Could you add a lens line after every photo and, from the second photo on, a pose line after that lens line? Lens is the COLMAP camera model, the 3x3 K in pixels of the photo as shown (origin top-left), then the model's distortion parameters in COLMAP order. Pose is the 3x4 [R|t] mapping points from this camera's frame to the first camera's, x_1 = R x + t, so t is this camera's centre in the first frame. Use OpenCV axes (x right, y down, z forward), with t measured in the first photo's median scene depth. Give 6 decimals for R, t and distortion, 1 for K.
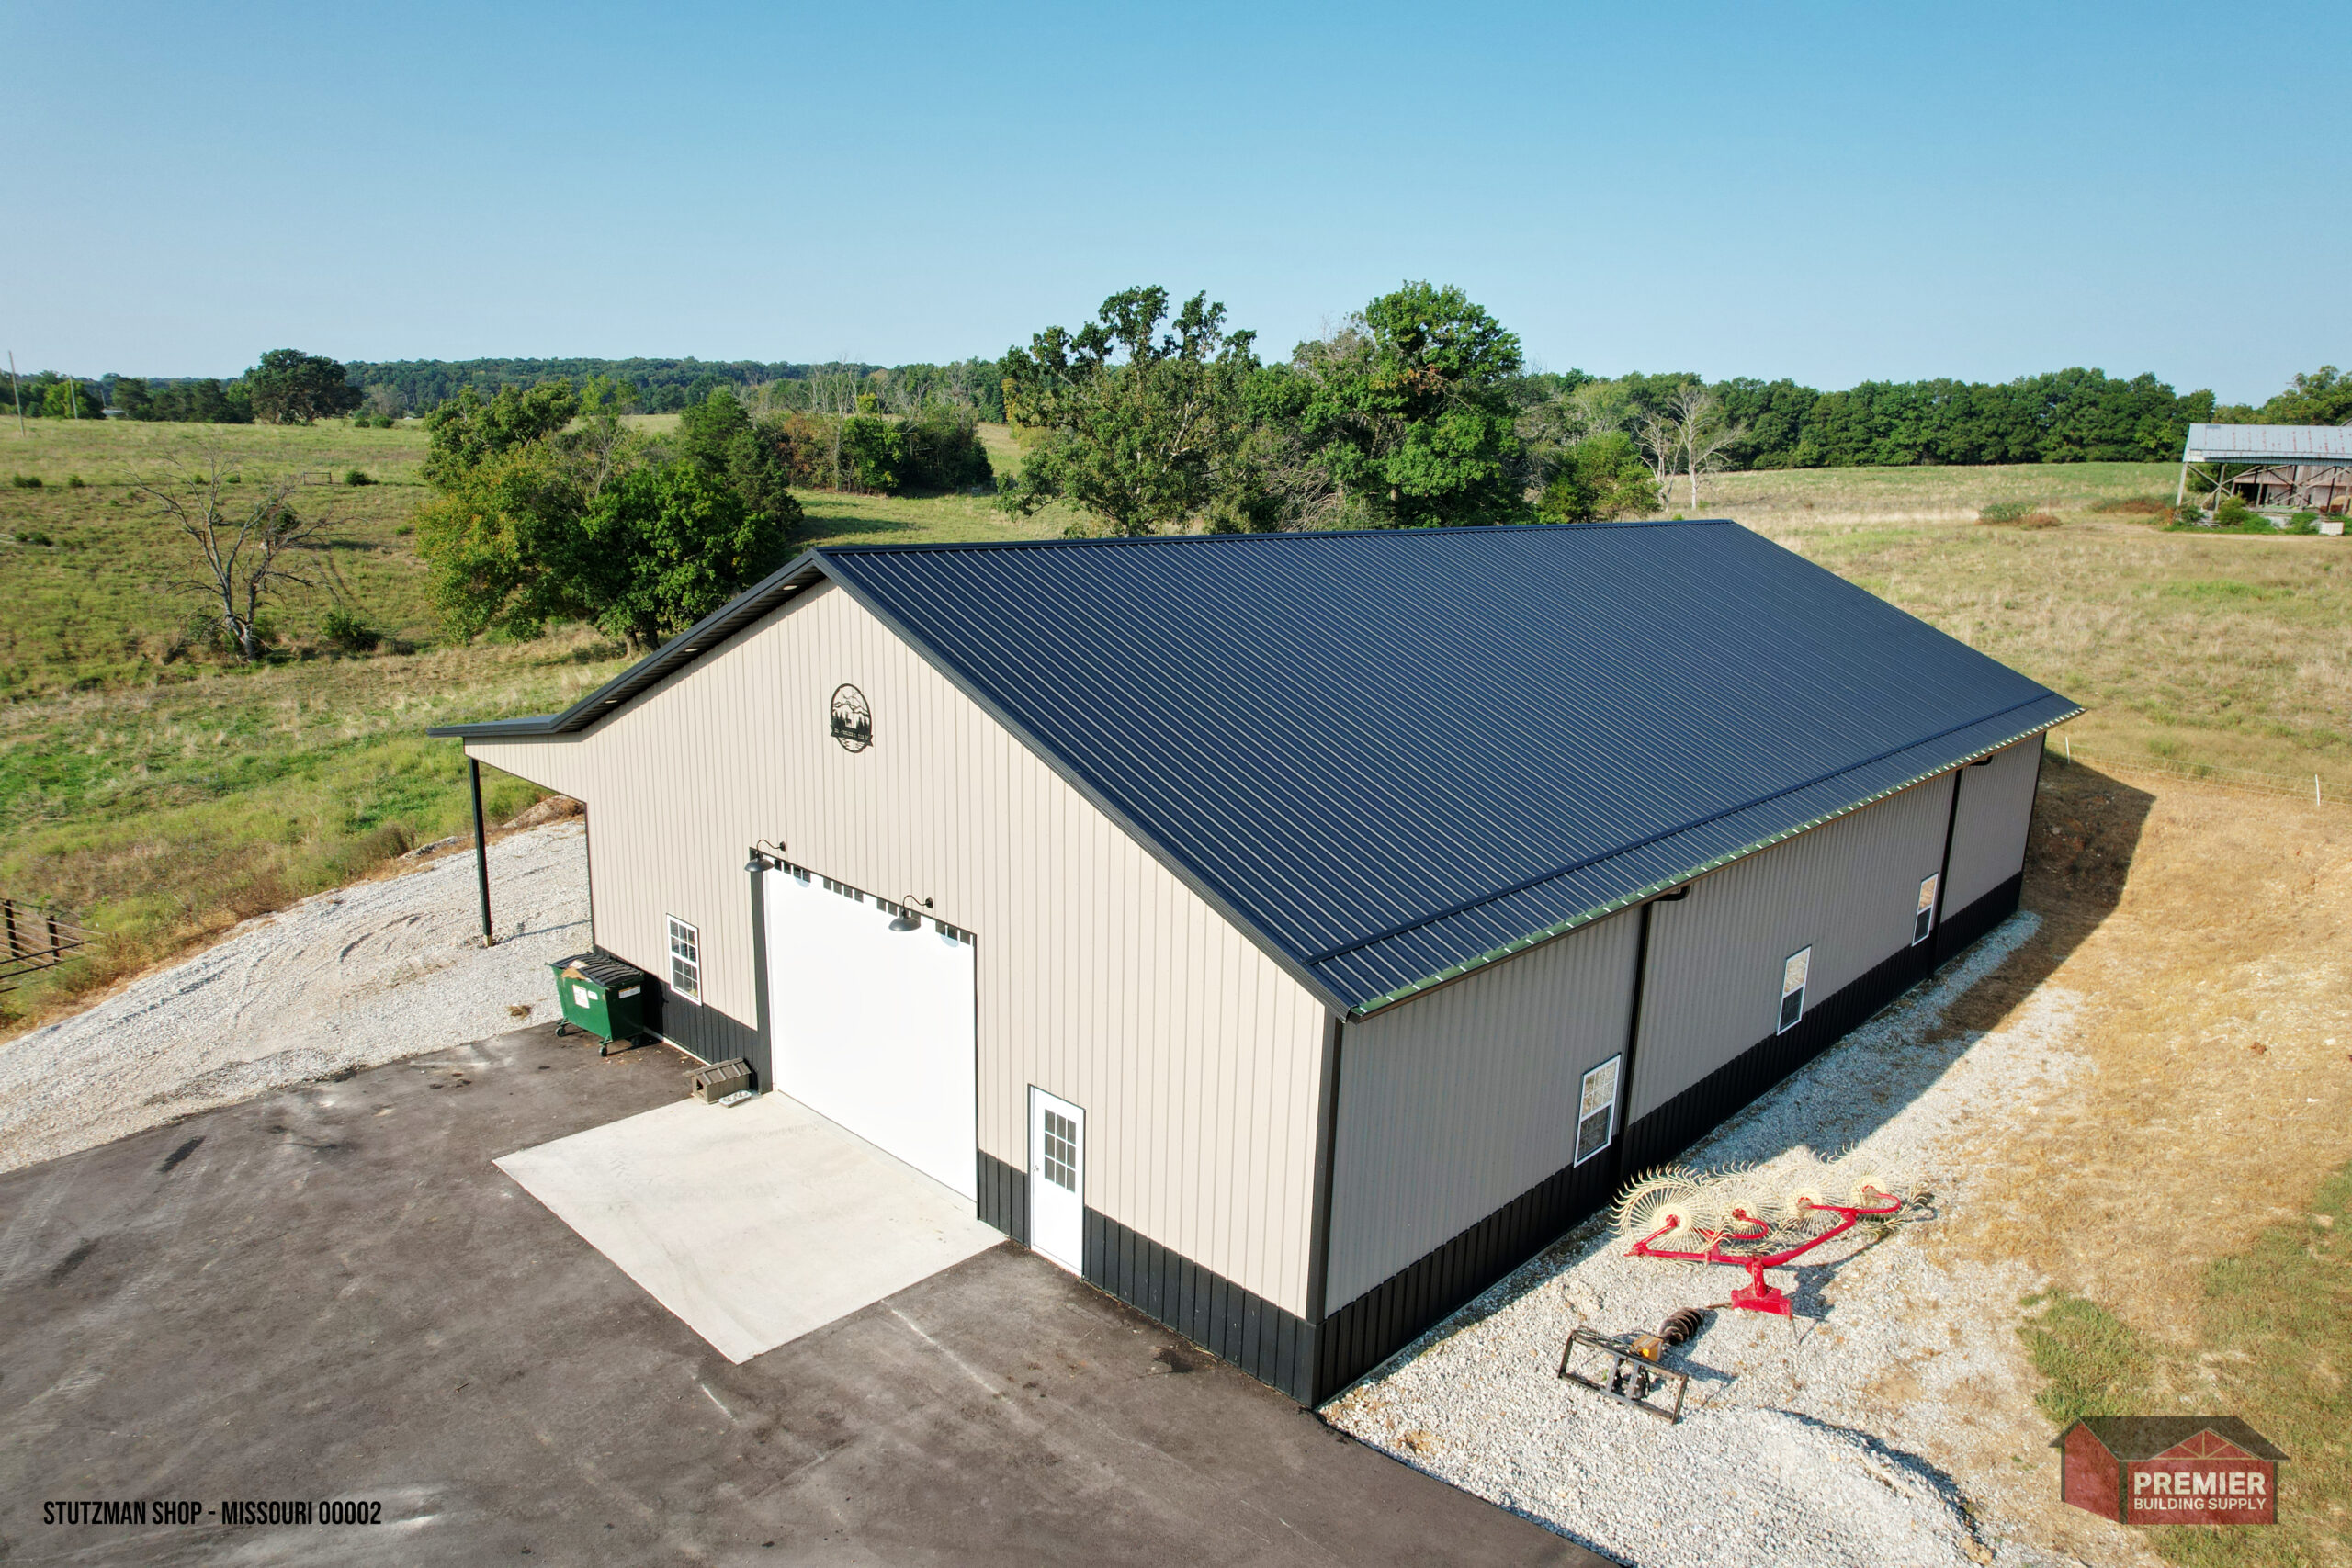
lens RADIAL K [[1507.1, 0, 1180.6], [0, 1507.1, 793.7], [0, 0, 1]] dist [-0.074793, 0.067104]
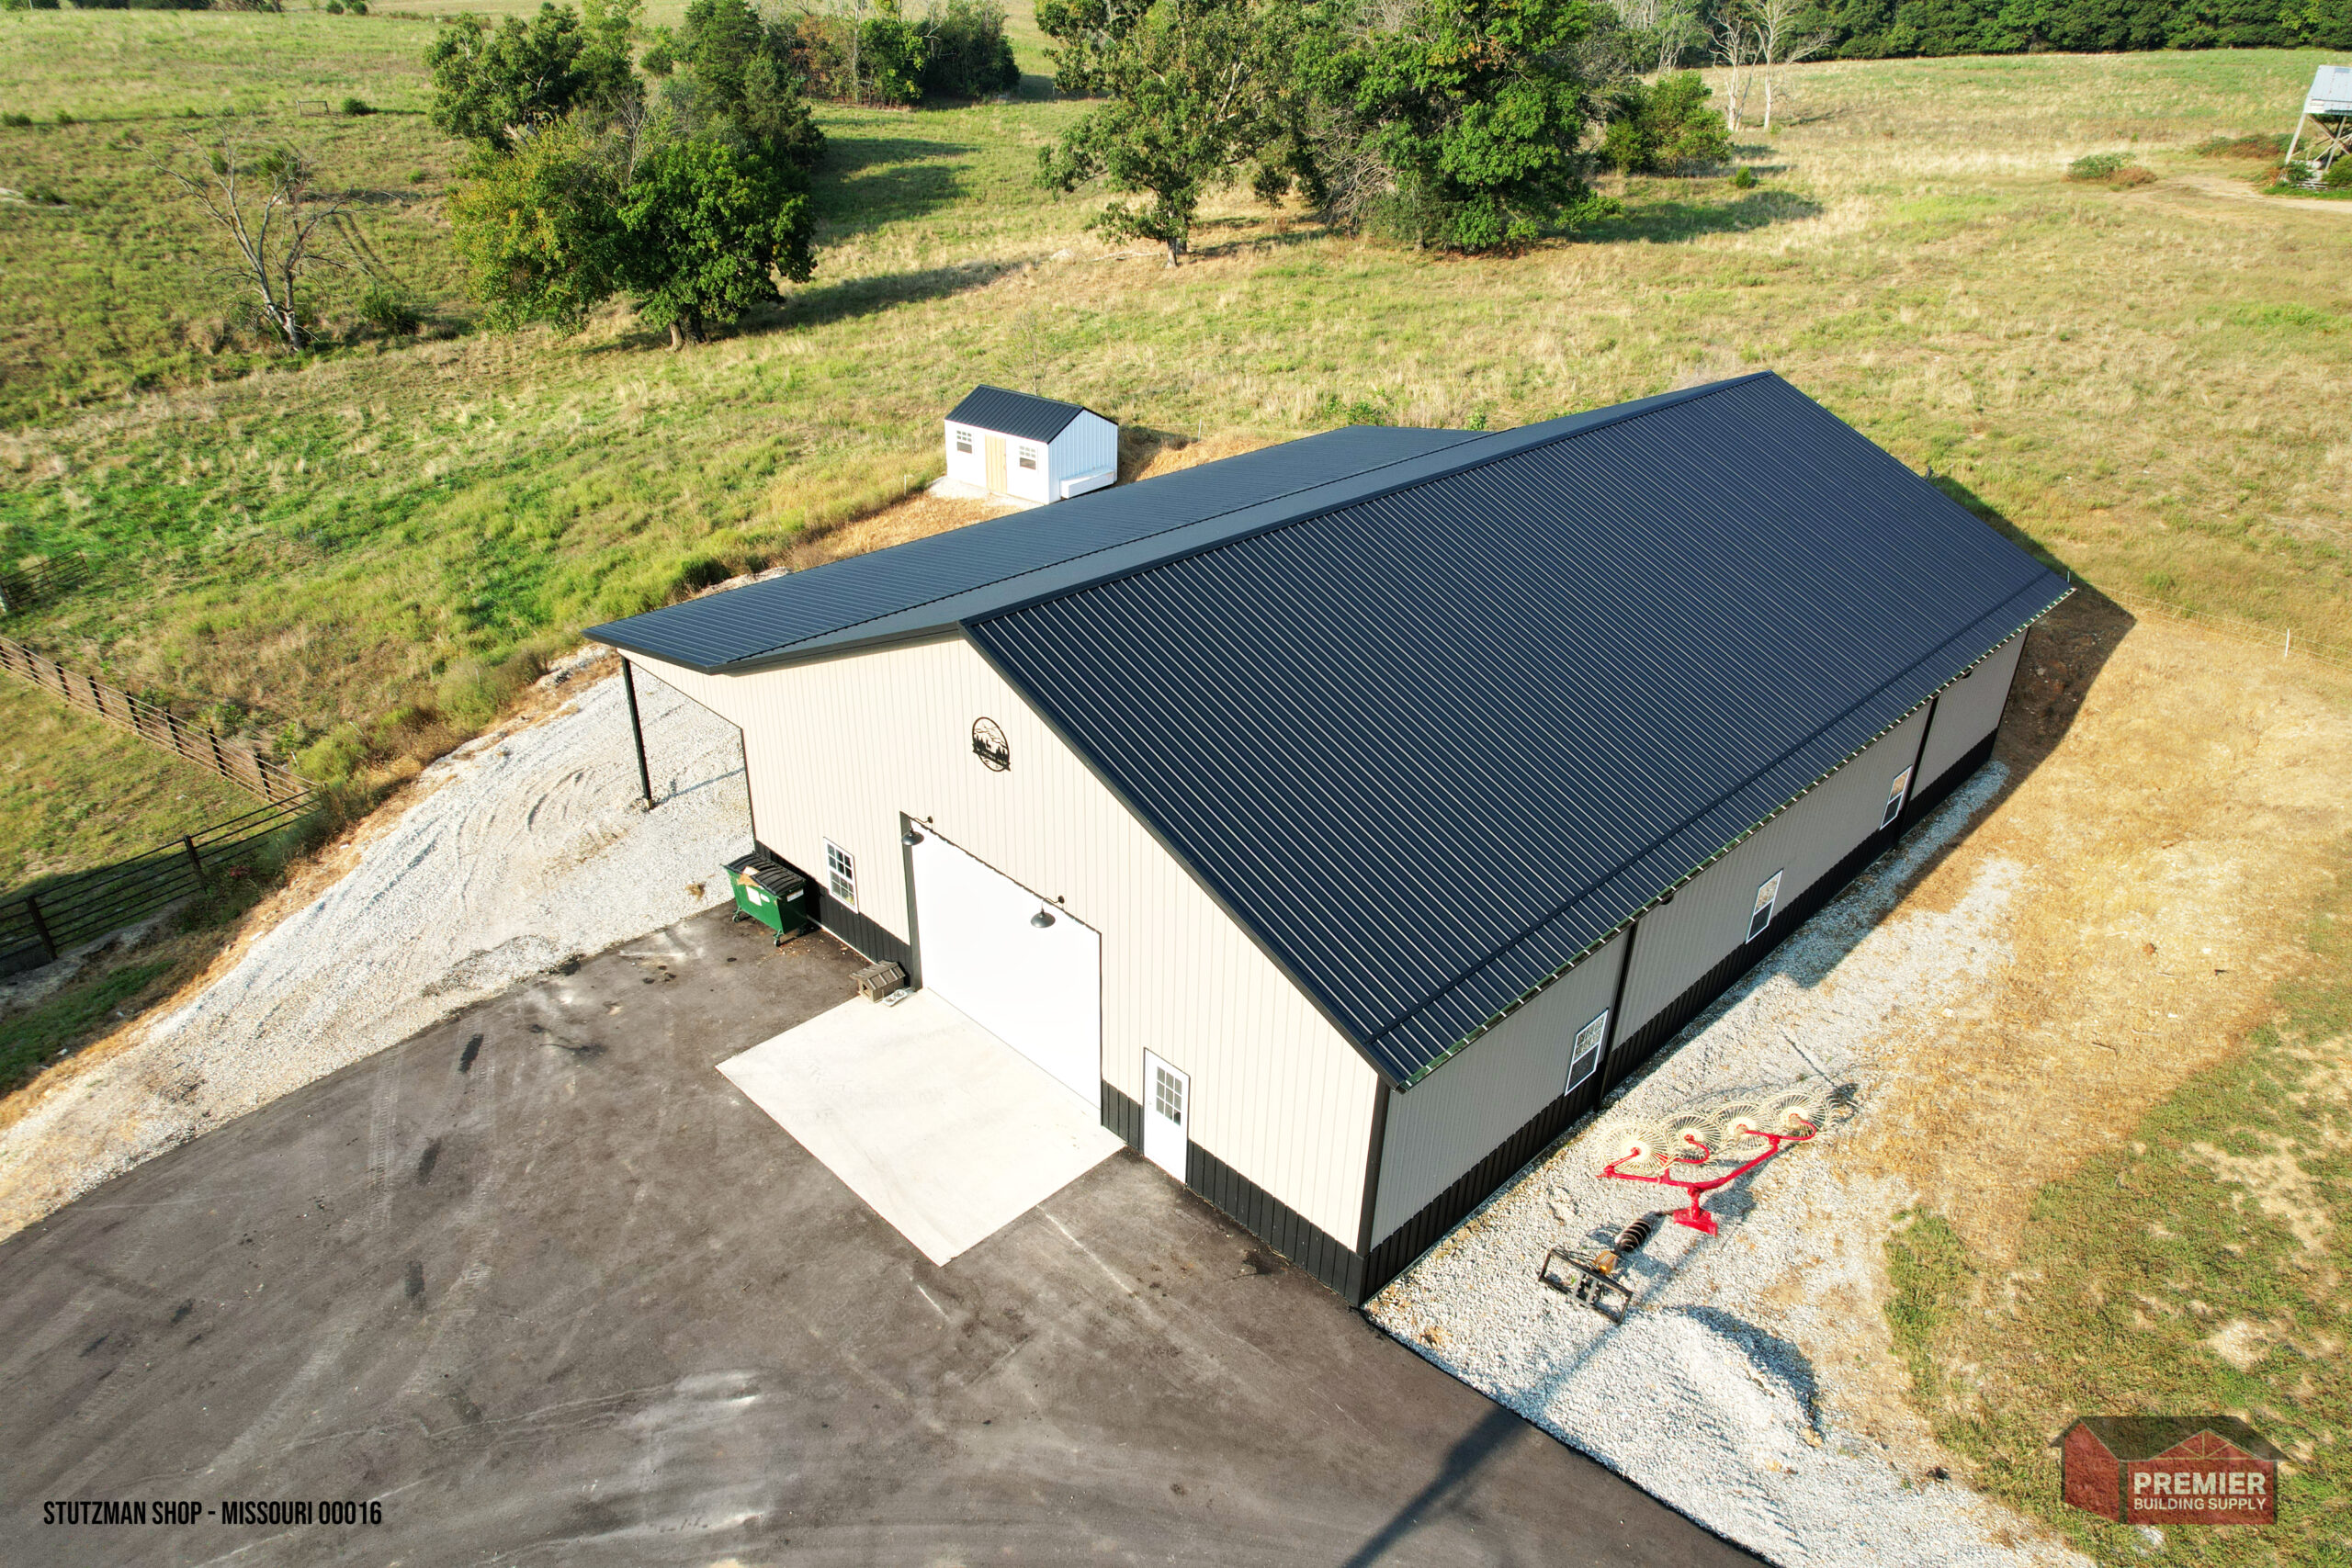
lens RADIAL K [[1507.1, 0, 1181.1], [0, 1507.1, 794.0], [0, 0, 1]] dist [-0.074793, 0.067104]
pose [[0.999794, 0.007567, -0.018848, -0.029954], [-0.002320, 0.964473, 0.264170, -0.229759], [0.020177, -0.264072, 0.964292, -0.121431]]
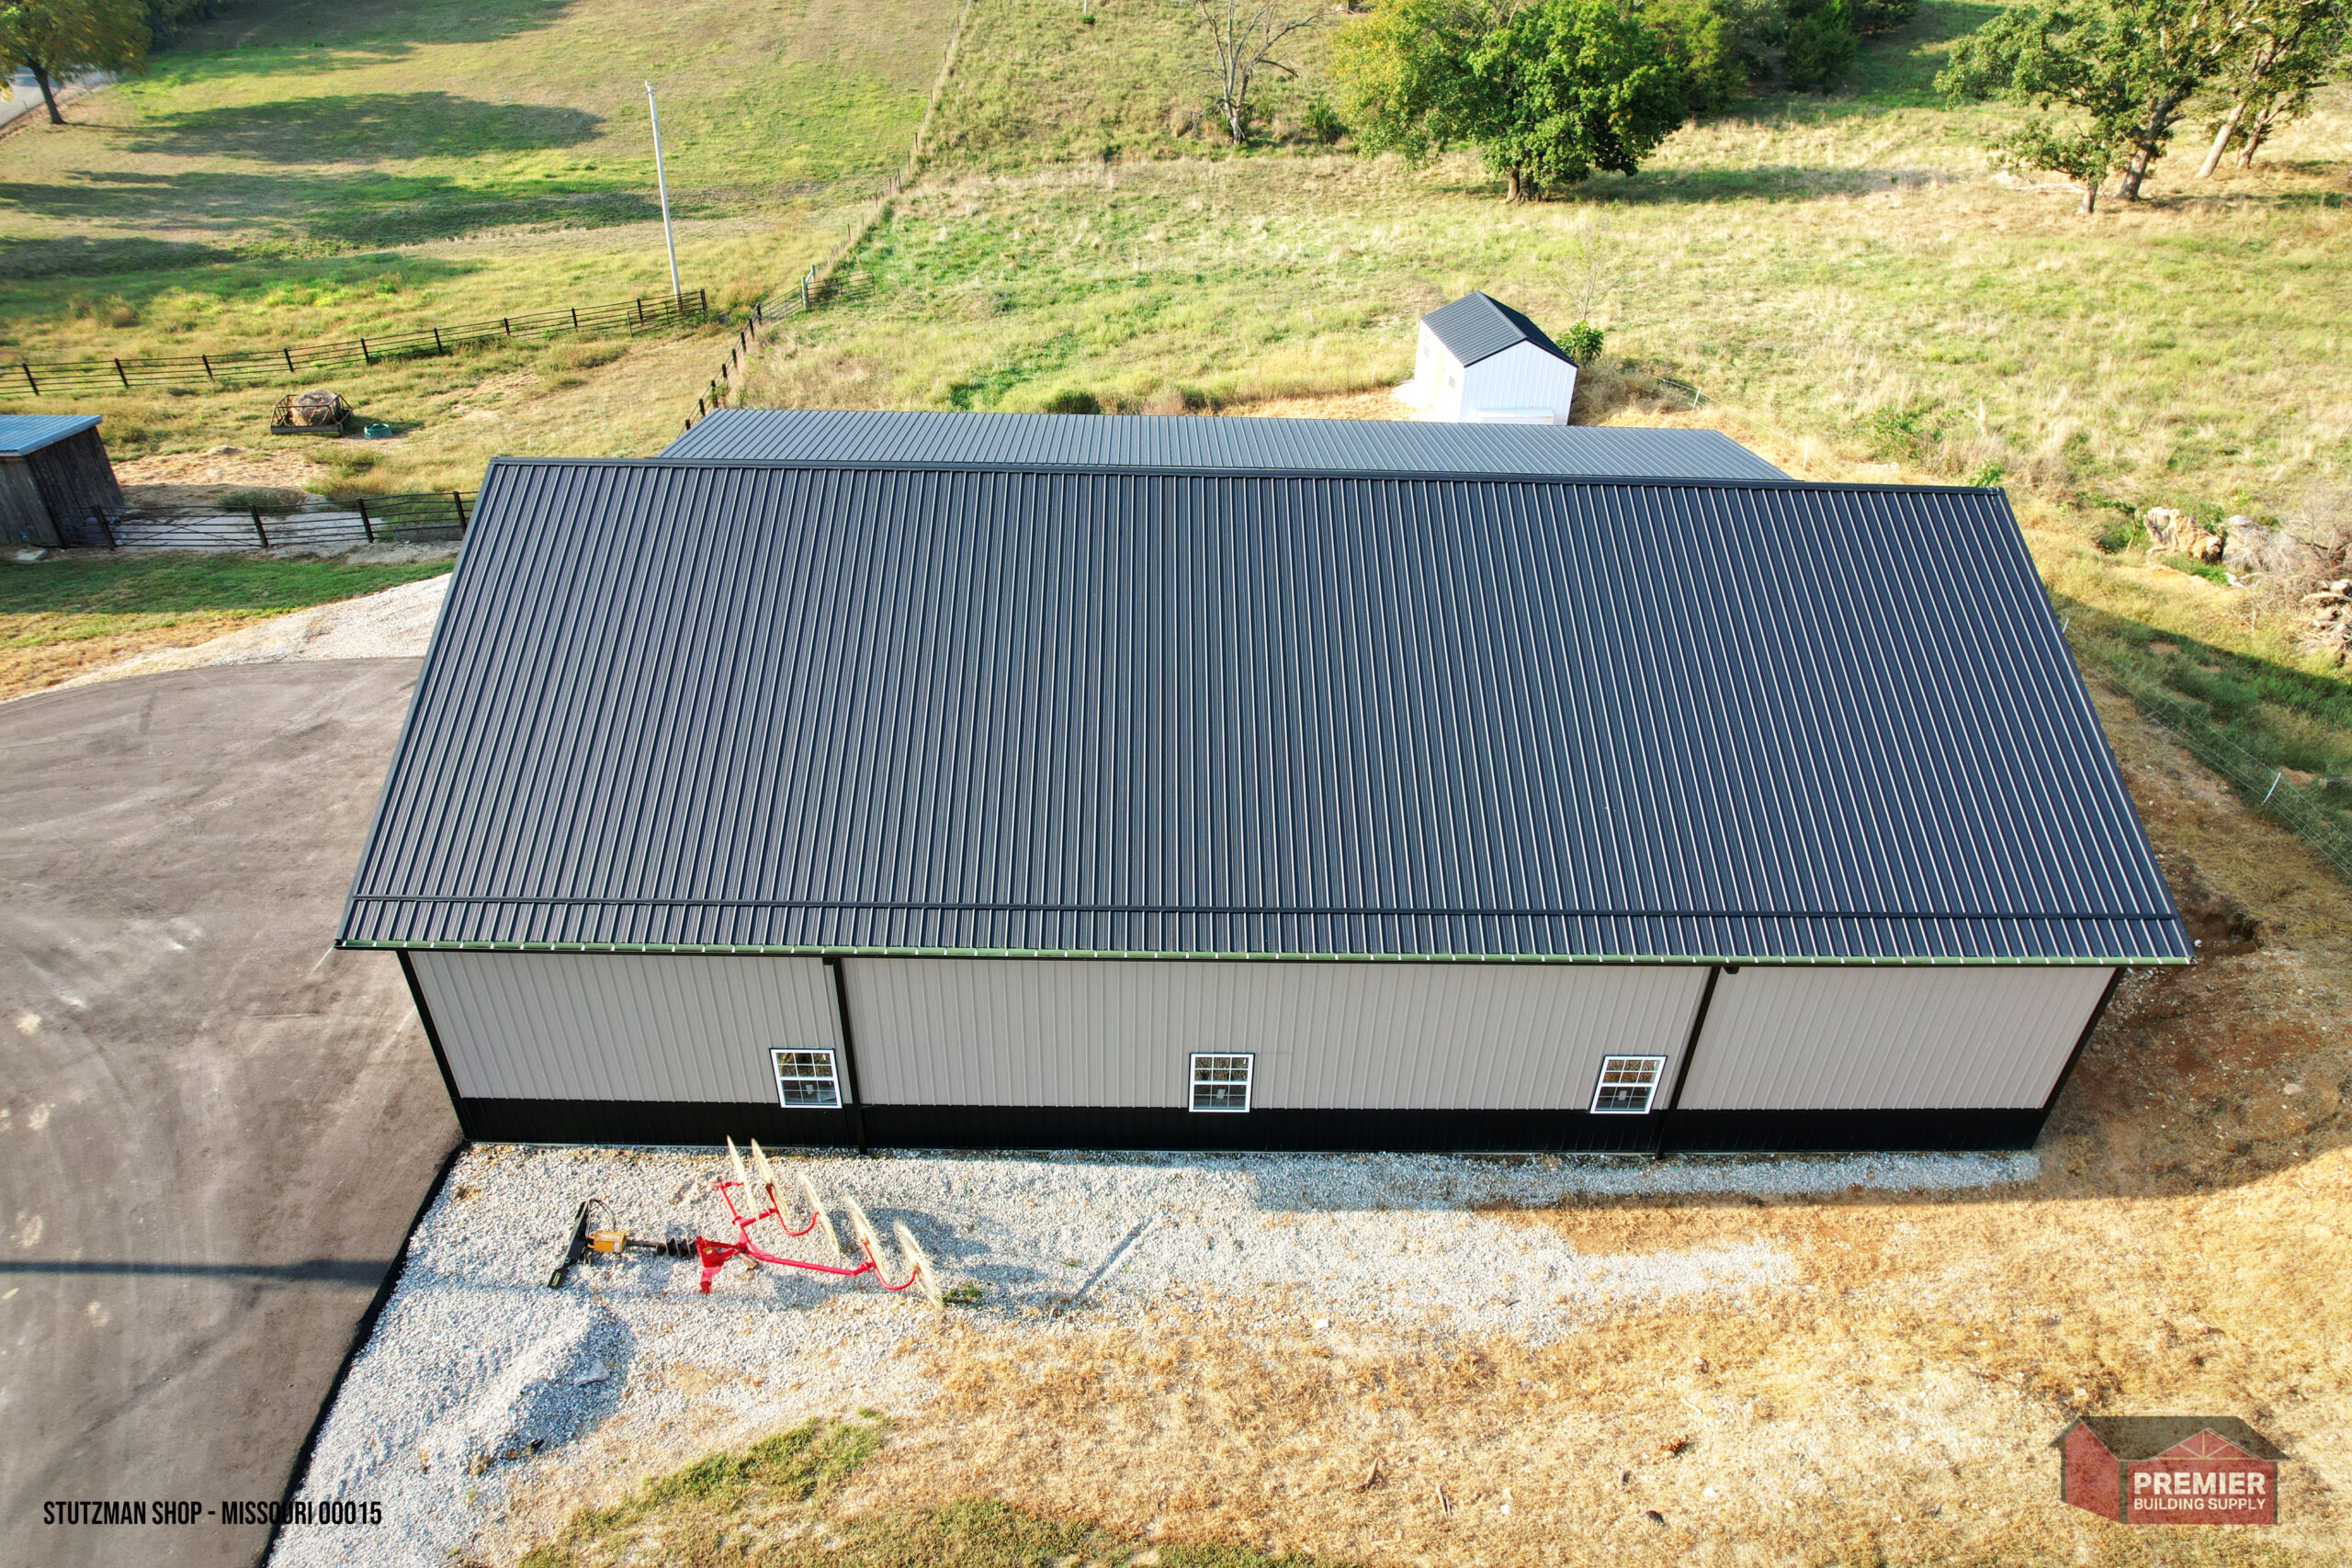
lens RADIAL K [[1507.1, 0, 1174.2], [0, 1507.1, 782.2], [0, 0, 1]] dist [-0.074793, 0.067104]
pose [[0.699747, 0.398807, -0.592712, 0.757962], [-0.168350, 0.898363, 0.405713, -0.372495], [0.694271, -0.184114, 0.695766, 0.279280]]
